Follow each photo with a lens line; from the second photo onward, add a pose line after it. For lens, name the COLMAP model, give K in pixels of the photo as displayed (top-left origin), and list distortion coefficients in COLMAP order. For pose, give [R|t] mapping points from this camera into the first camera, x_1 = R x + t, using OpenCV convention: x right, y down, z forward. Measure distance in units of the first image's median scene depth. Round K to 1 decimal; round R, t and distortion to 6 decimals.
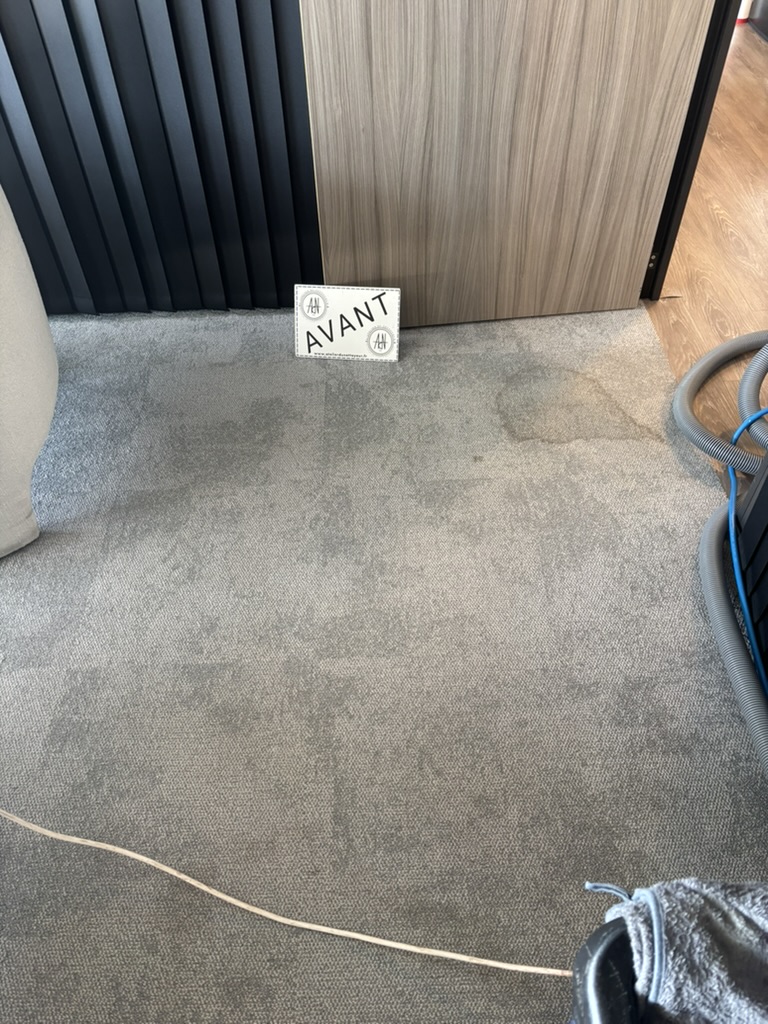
lens RADIAL K [[775.8, 0, 384.0], [0, 775.8, 512.0], [0, 0, 1]] dist [0.044005, -0.050828]
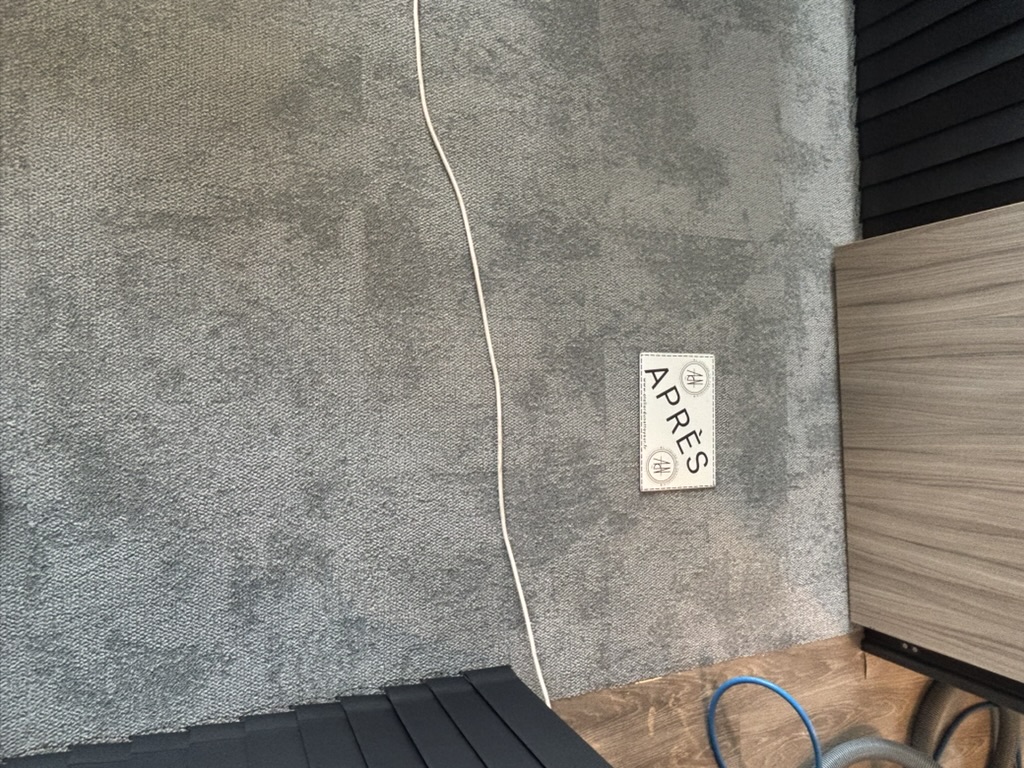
lens RADIAL K [[622.7, 0, 511.1], [0, 622.7, 408.2], [0, 0, 1]] dist [0.055414, -0.075171]
pose [[-0.002644, 0.999882, 0.015110, 0.114644], [-0.943437, -0.007504, 0.331467, -0.180952], [0.331541, -0.013379, 0.943346, 0.334313]]
